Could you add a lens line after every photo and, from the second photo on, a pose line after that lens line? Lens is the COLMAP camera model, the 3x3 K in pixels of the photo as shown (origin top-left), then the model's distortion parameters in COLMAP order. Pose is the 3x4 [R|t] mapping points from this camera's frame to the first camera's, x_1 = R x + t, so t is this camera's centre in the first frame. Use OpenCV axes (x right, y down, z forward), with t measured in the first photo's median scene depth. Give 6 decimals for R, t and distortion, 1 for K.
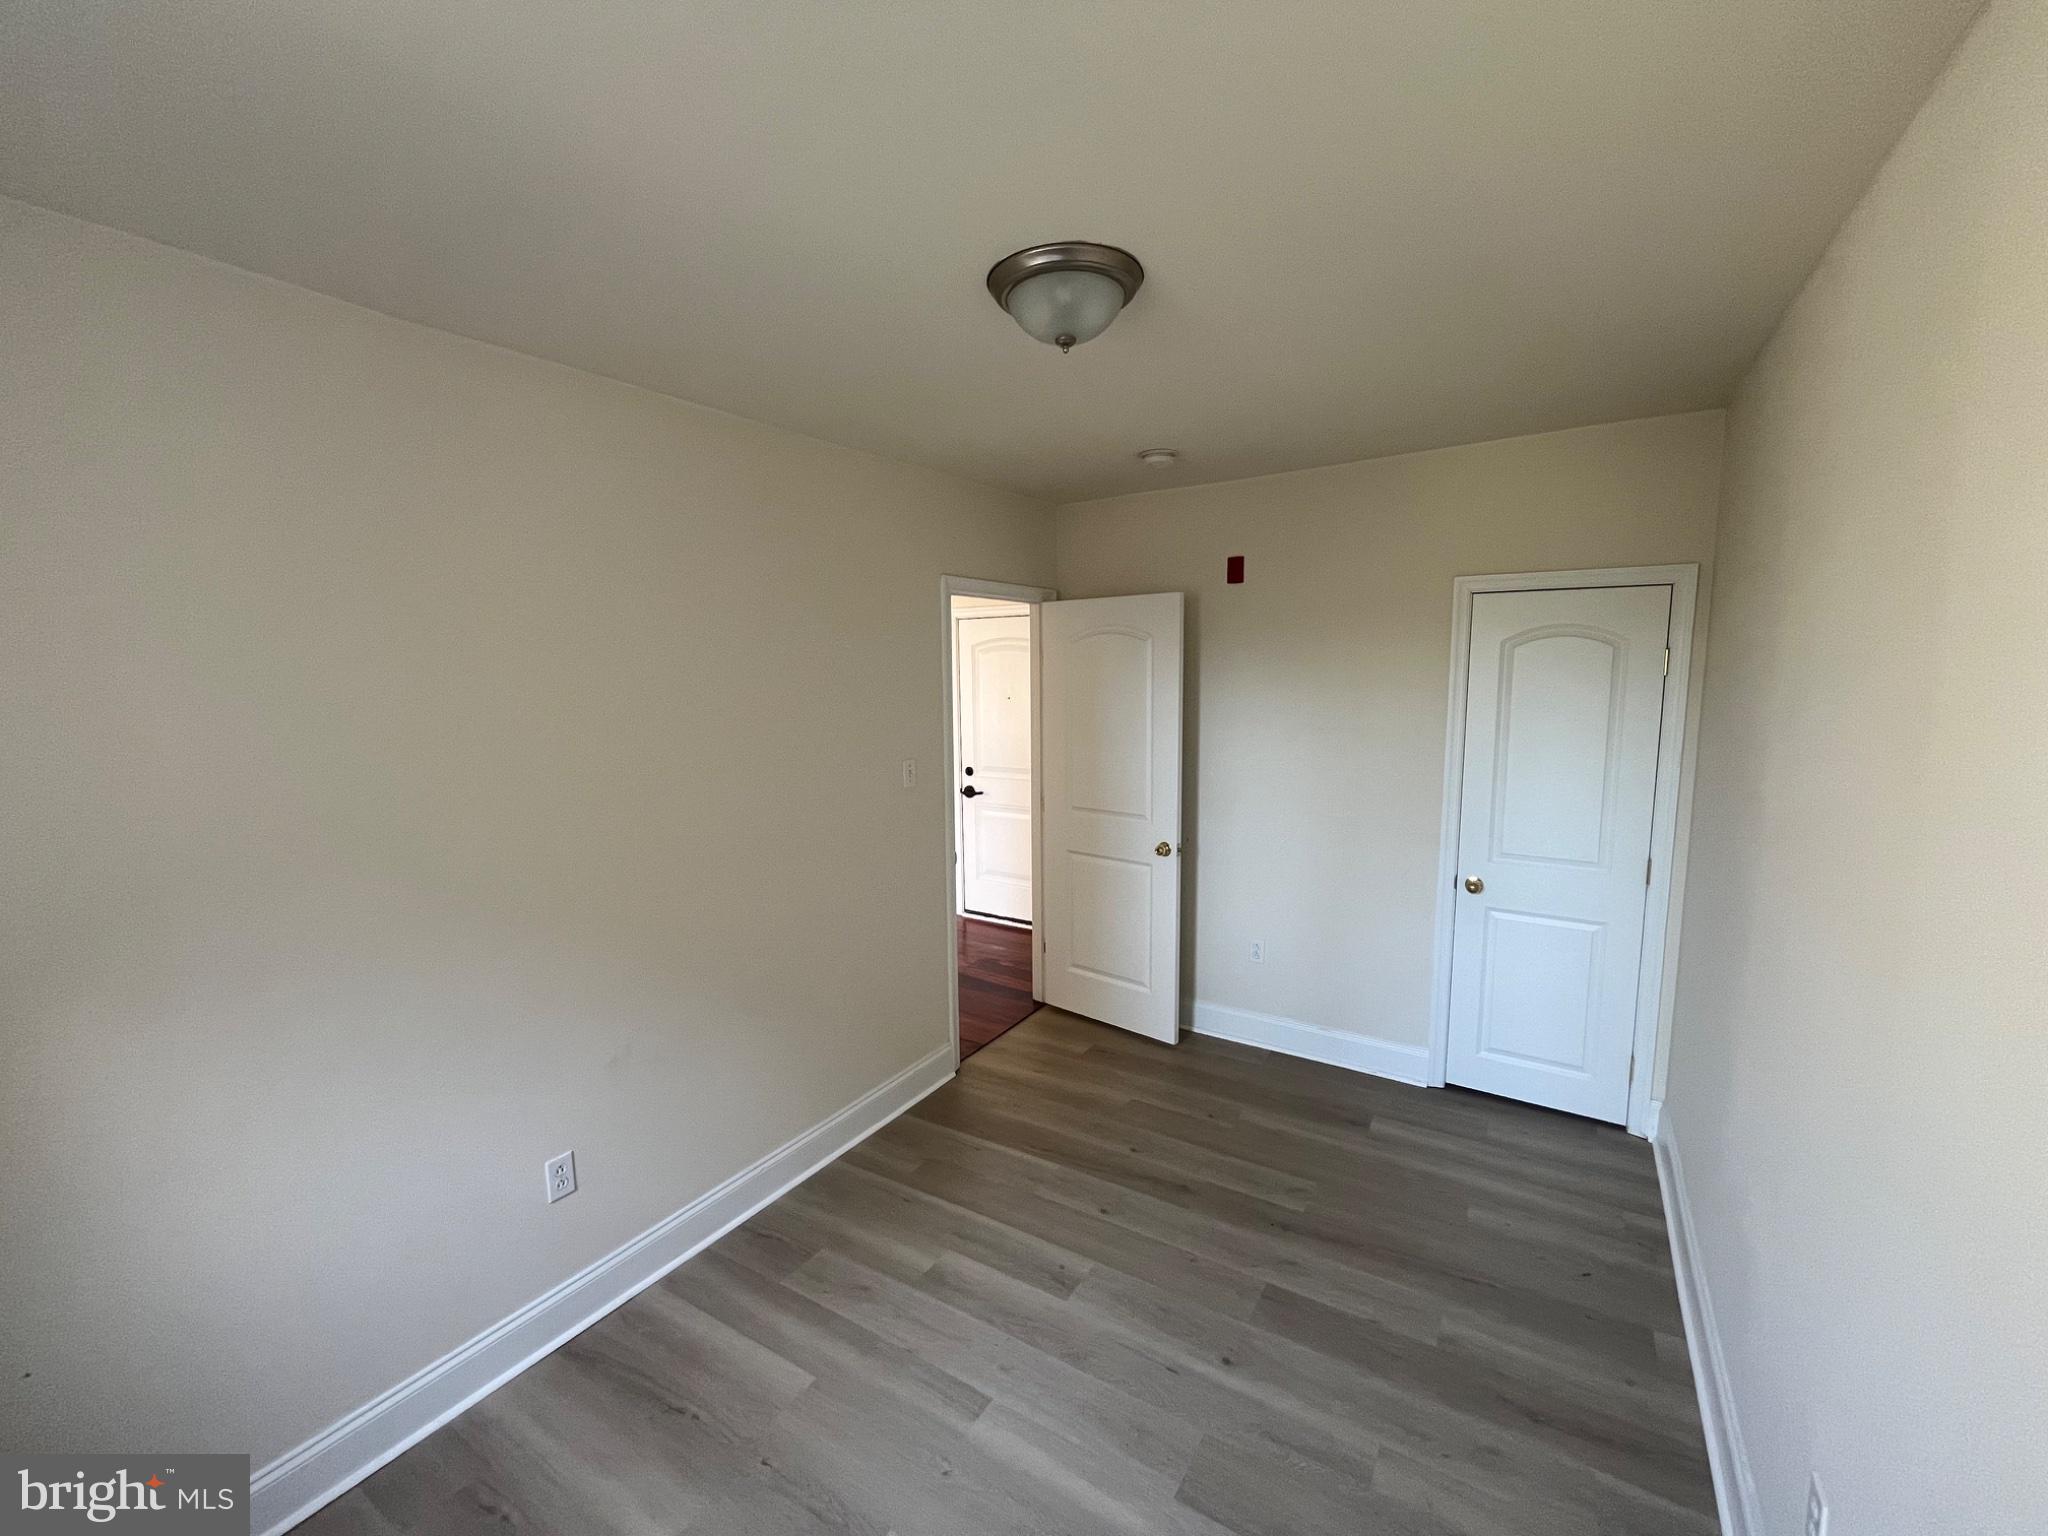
lens RADIAL K [[832.7, 0, 1024.0], [0, 832.7, 768.0], [0, 0, 1]] dist [-0.003219, -0.000223]
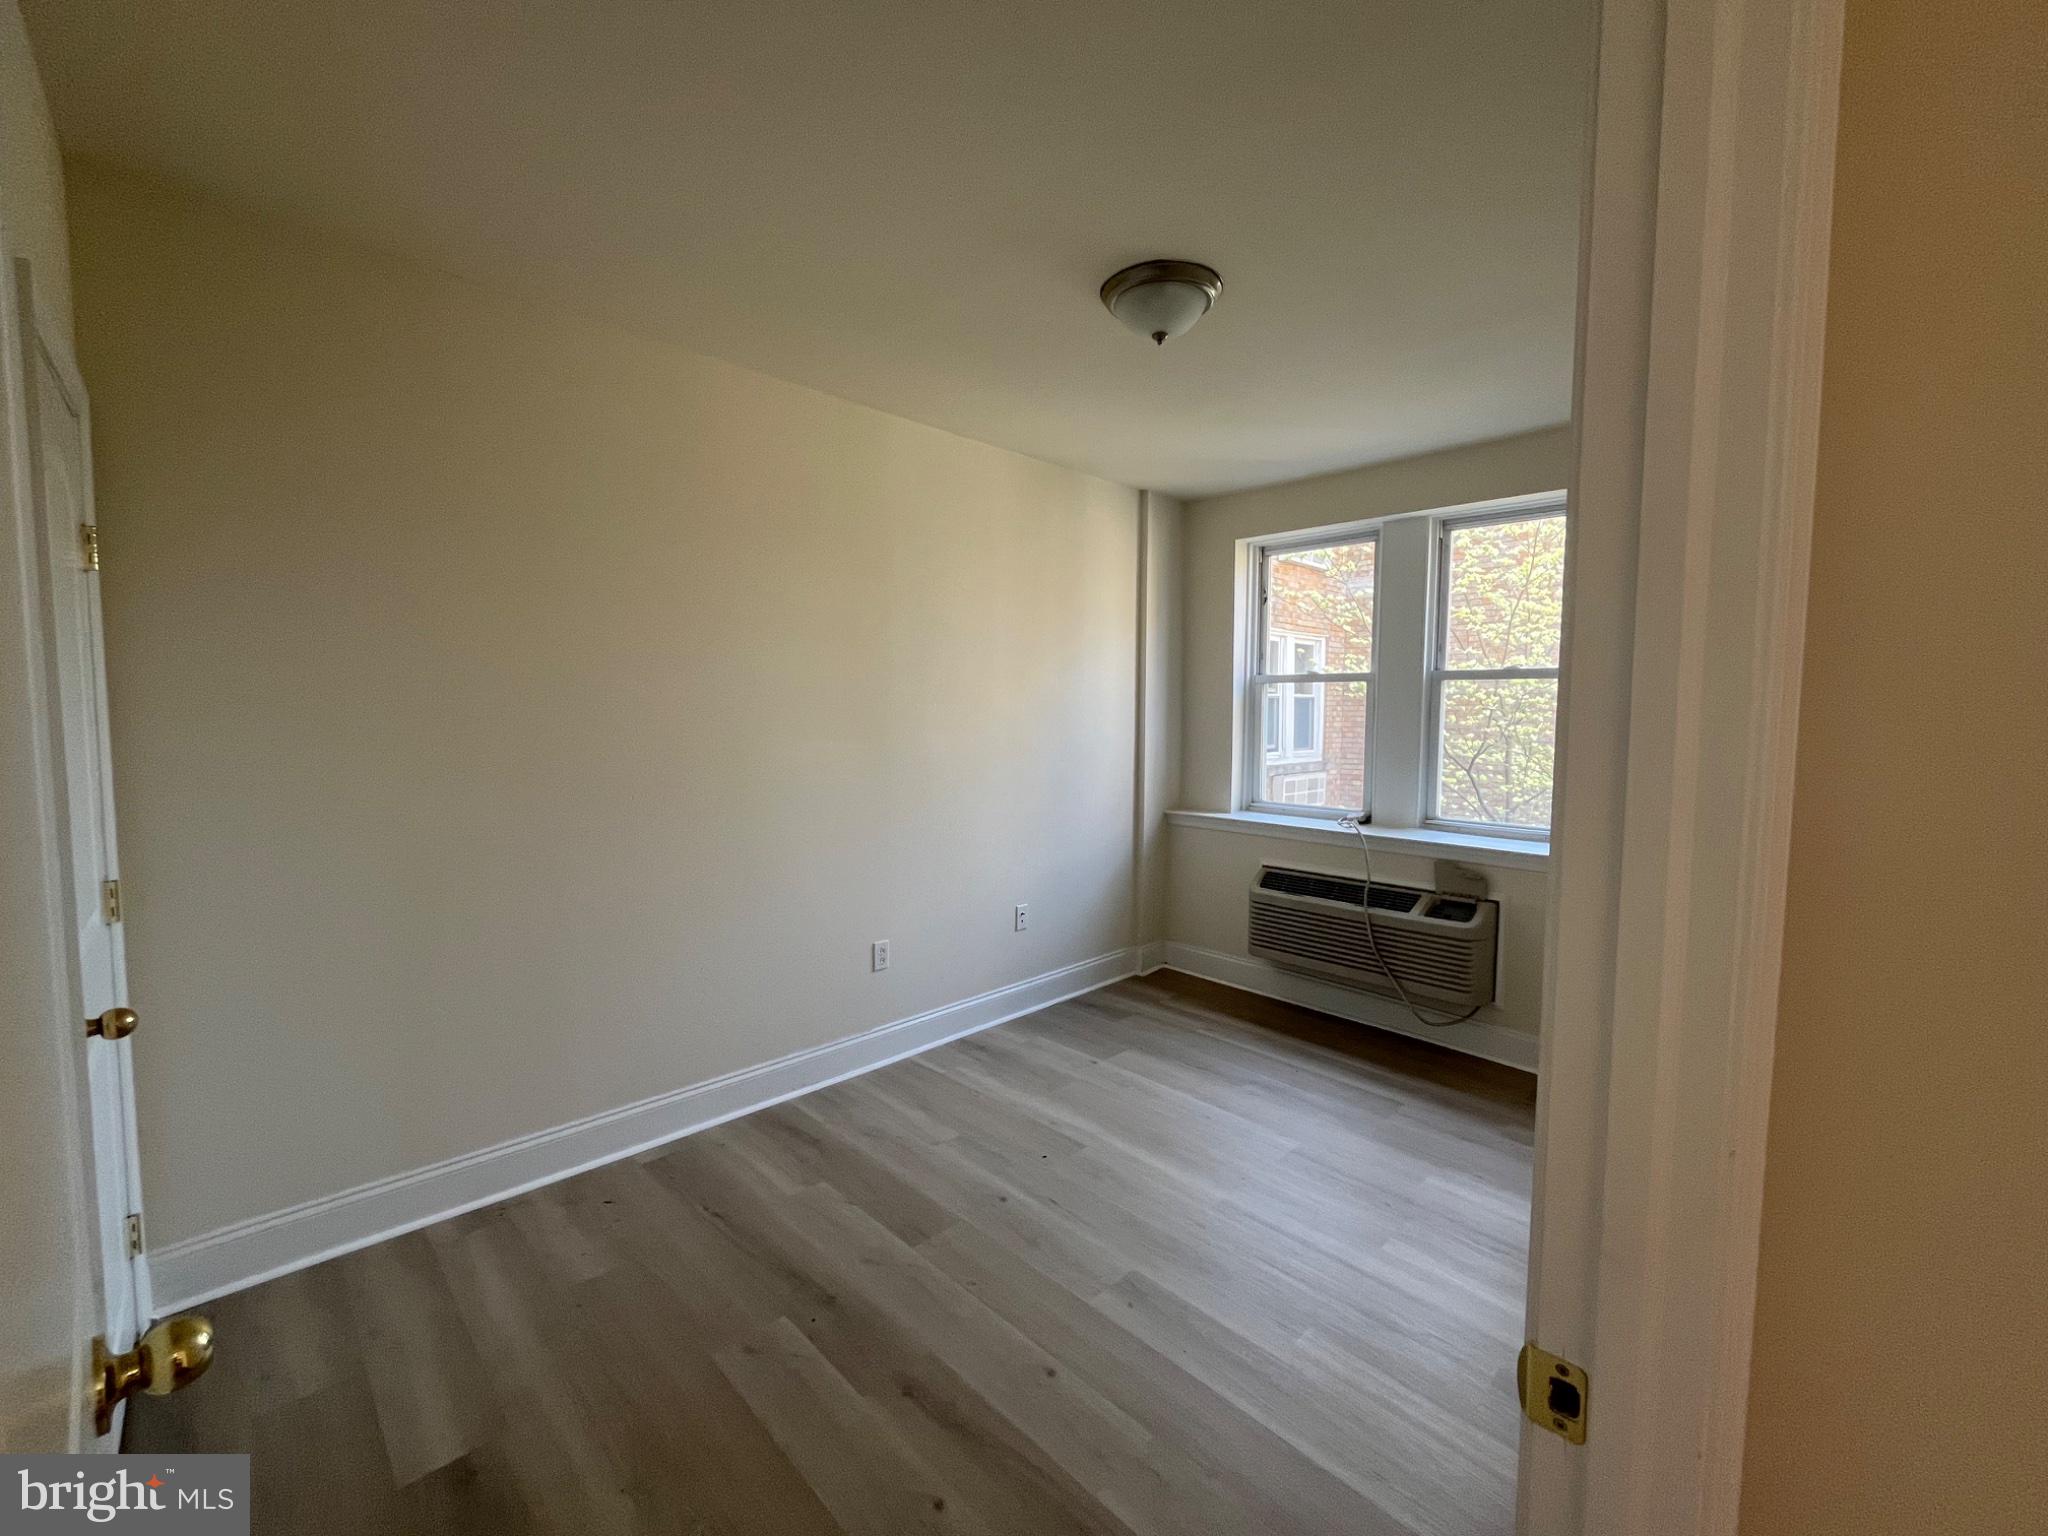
lens RADIAL K [[832.7, 0, 1024.0], [0, 832.7, 768.0], [0, 0, 1]] dist [-0.003219, -0.000223]
pose [[-0.977416, -0.012254, 0.210970, -0.016944], [0.024642, 0.984899, 0.171369, -0.061157], [-0.209884, 0.172697, -0.962353, 1.749517]]
